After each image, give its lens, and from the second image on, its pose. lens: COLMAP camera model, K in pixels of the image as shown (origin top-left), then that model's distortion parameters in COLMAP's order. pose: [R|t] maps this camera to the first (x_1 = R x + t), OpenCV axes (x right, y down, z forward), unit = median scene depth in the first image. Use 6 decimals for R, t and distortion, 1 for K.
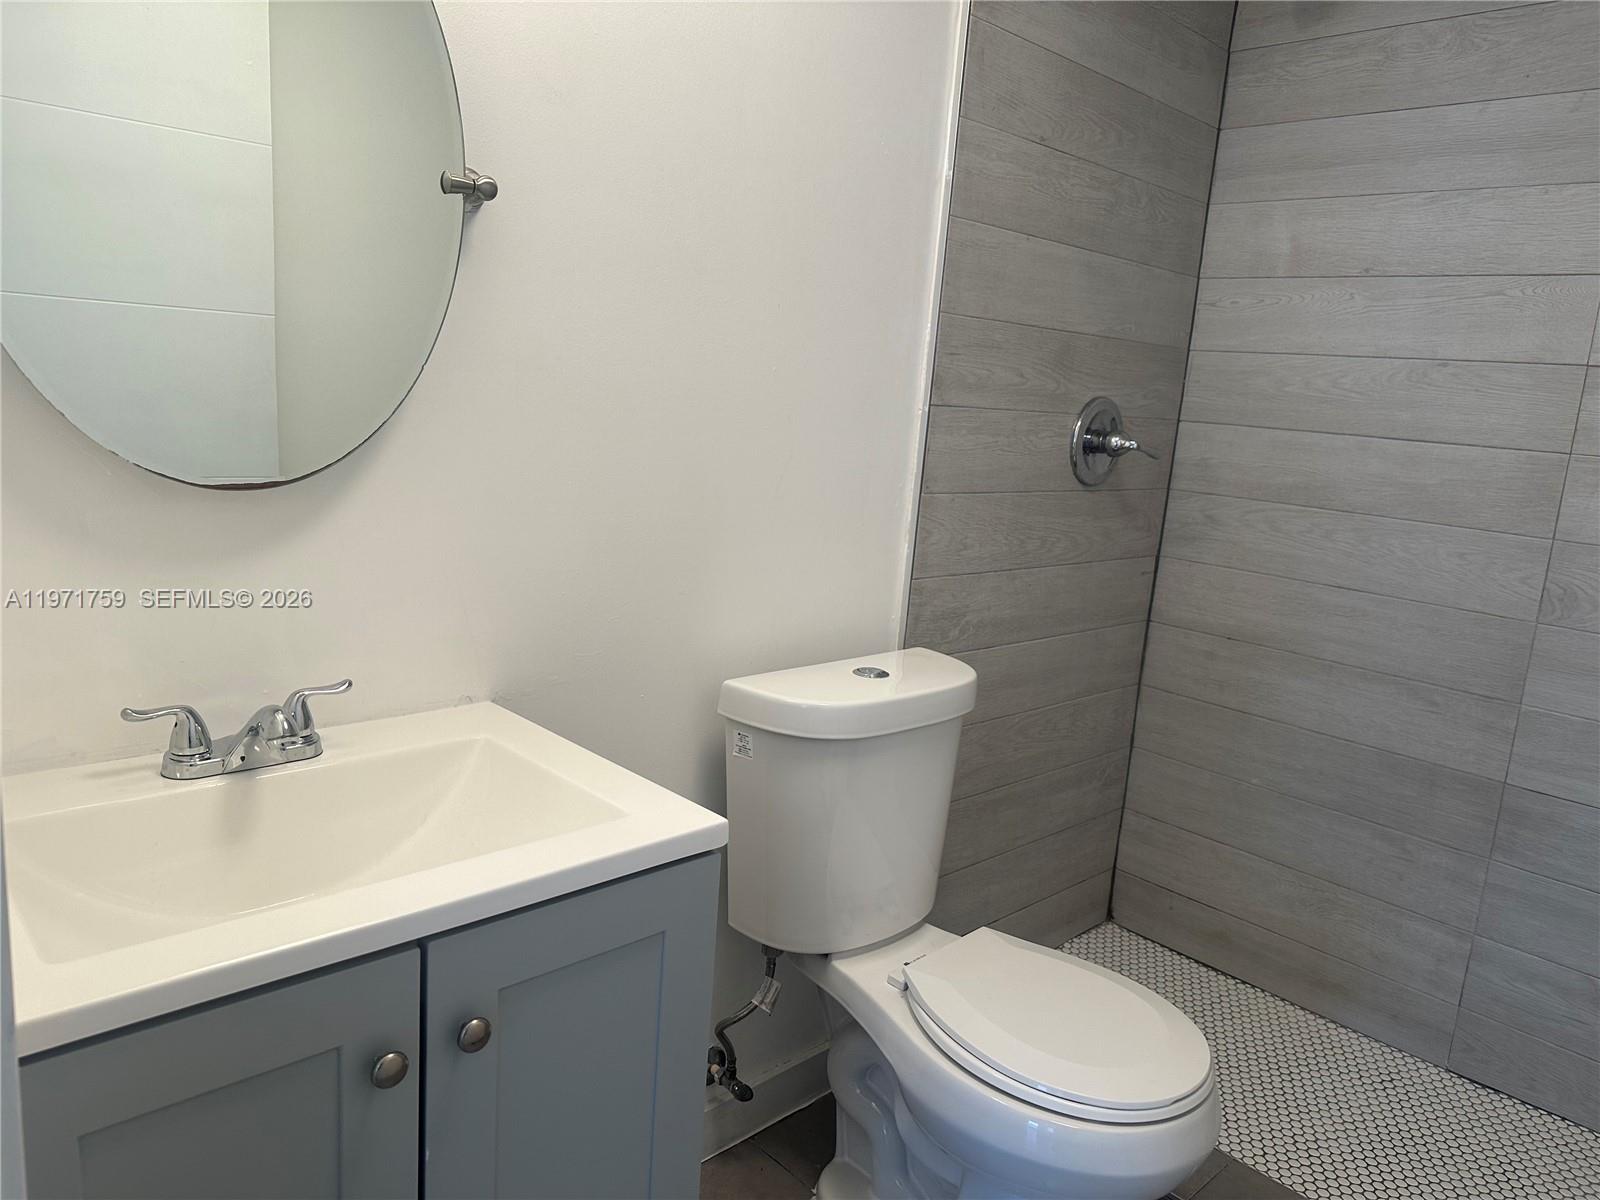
lens RADIAL K [[1110.0, 0, 800.0], [0, 1110.0, 600.0], [0, 0, 1]] dist [0.101484, -0.144750]
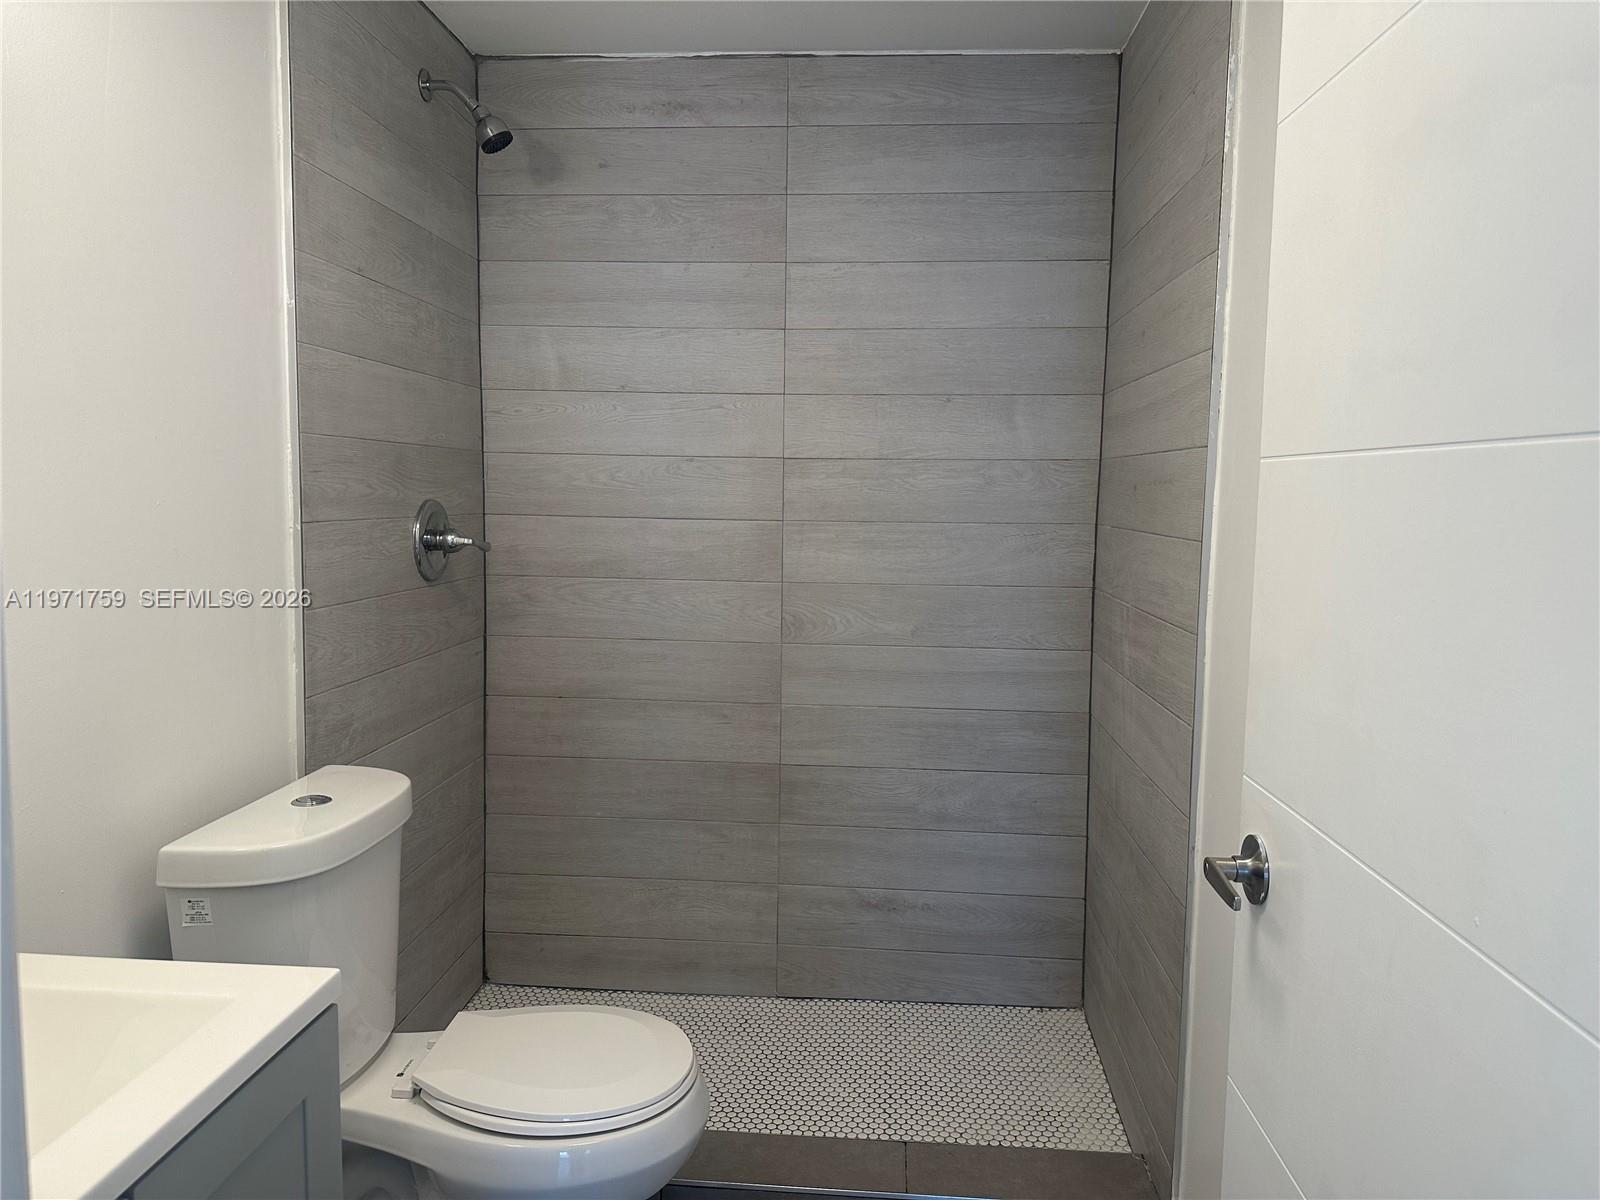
lens RADIAL K [[1110.0, 0, 800.0], [0, 1110.0, 600.0], [0, 0, 1]] dist [0.101484, -0.144750]
pose [[0.744752, -0.130703, 0.654417, -0.192050], [0.168249, 0.985730, 0.005401, -0.032745], [-0.645784, 0.106083, 0.756115, -0.037974]]
